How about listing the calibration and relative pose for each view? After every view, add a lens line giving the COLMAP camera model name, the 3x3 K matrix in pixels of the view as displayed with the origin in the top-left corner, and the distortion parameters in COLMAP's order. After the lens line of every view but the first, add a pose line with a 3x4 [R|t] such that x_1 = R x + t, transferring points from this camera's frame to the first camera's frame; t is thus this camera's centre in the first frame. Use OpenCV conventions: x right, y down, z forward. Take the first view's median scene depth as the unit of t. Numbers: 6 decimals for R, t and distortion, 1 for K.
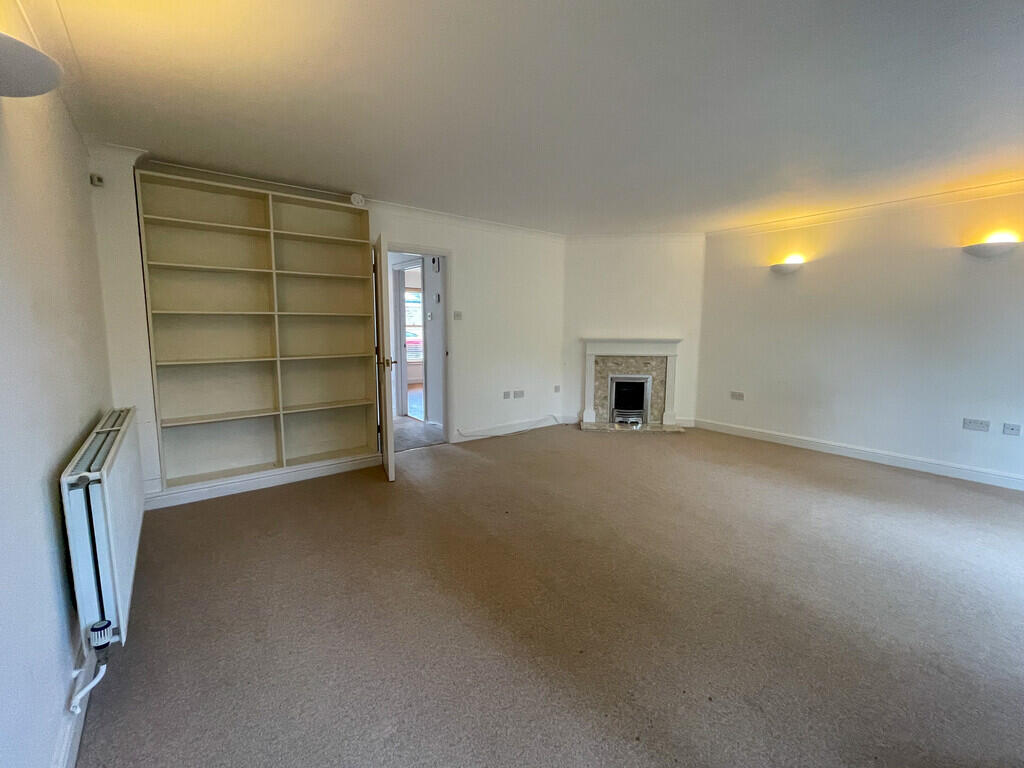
lens RADIAL K [[435.2, 0, 512.0], [0, 435.2, 384.0], [0, 0, 1]] dist [-0.000869, -0.000047]
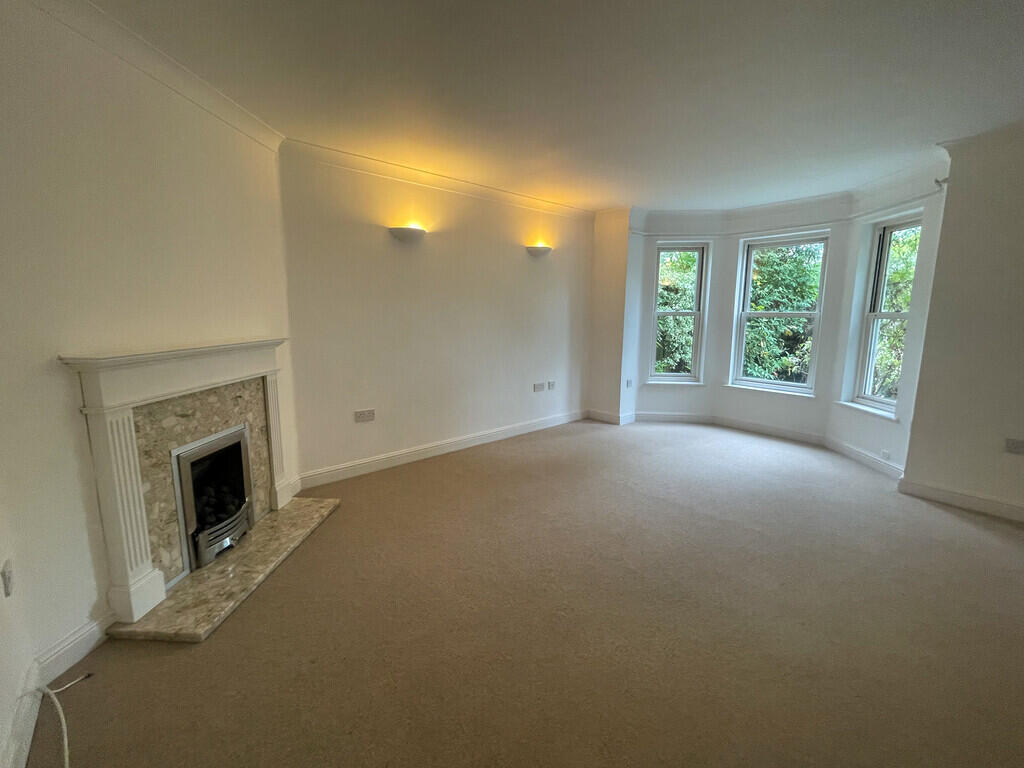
lens RADIAL K [[435.2, 0, 512.0], [0, 435.2, 384.0], [0, 0, 1]] dist [-0.000869, -0.000047]
pose [[-0.059860, -0.169632, 0.983688, -0.136055], [0.132203, 0.975427, 0.176252, -0.101674], [-0.989414, 0.140597, -0.035963, 0.735032]]
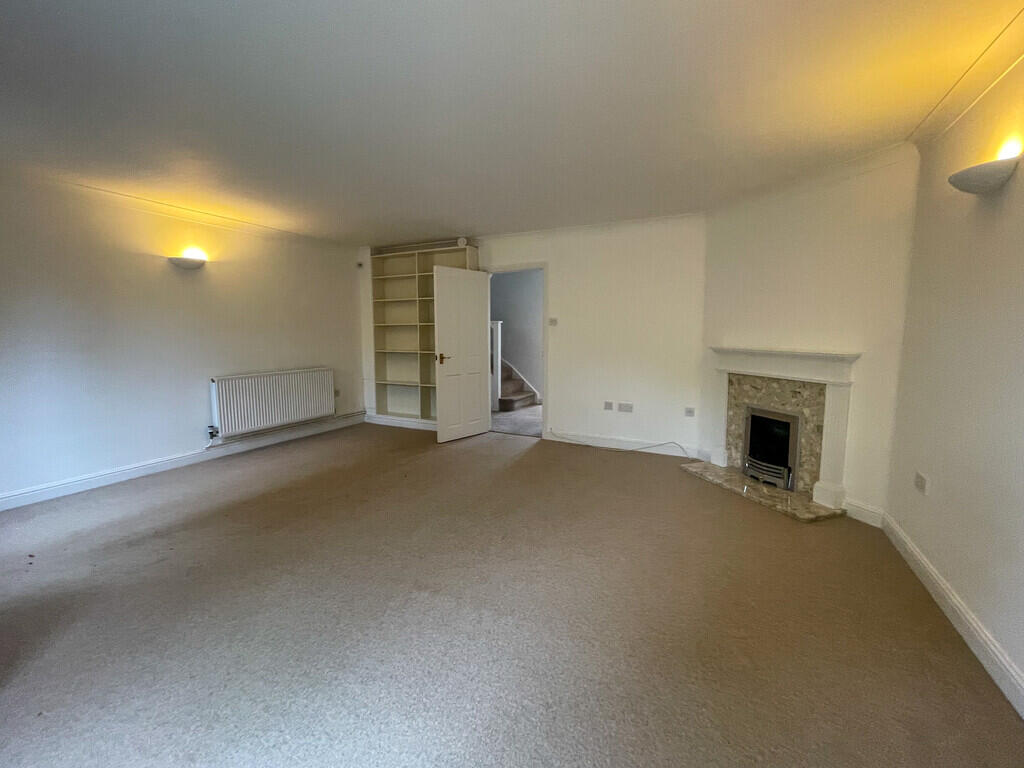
lens RADIAL K [[435.2, 0, 512.0], [0, 435.2, 384.0], [0, 0, 1]] dist [-0.000869, -0.000047]
pose [[0.425303, 0.105238, -0.898912, 0.678562], [-0.117662, 0.991217, 0.060375, -0.048900], [0.897370, 0.080091, 0.433950, 0.382522]]
